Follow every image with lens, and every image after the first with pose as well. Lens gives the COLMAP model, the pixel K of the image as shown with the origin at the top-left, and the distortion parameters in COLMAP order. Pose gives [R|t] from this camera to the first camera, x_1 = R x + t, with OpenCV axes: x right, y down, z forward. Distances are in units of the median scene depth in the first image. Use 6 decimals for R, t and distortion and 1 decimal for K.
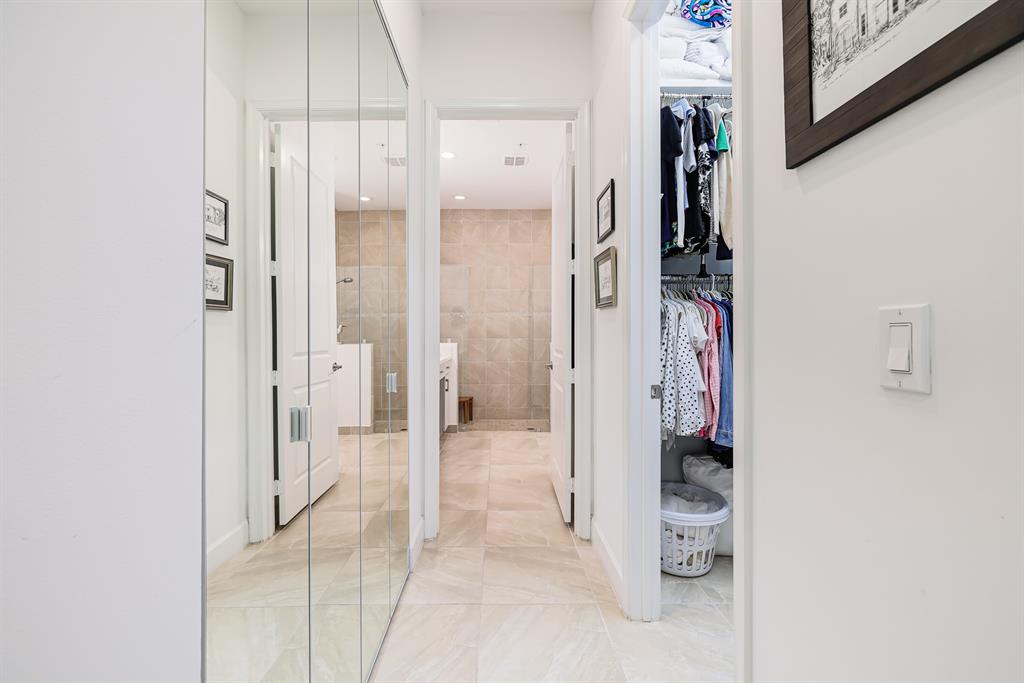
lens RADIAL K [[439.8, 0, 513.0], [0, 439.8, 336.6], [0, 0, 1]] dist [-0.002165, -0.000408]
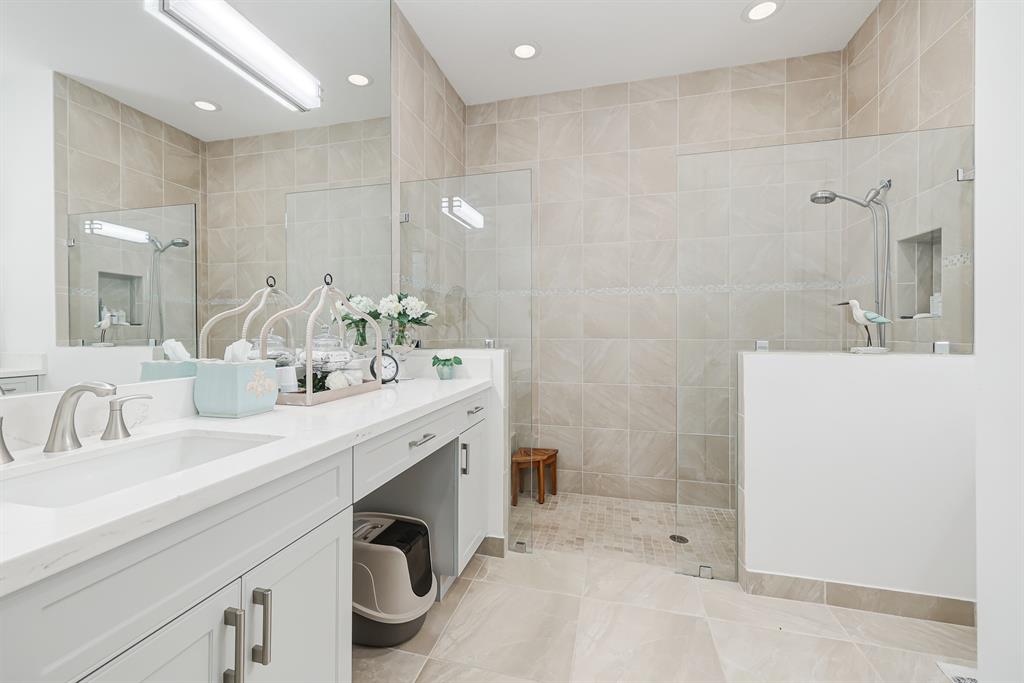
lens RADIAL K [[439.8, 0, 504.1], [0, 439.8, 335.3], [0, 0, 1]] dist [-0.002165, -0.000408]
pose [[0.959625, 0.001793, -0.281276, -0.004882], [-0.001740, 0.999998, 0.000438, 0.000139], [0.281276, 0.000069, 0.959627, 0.478174]]
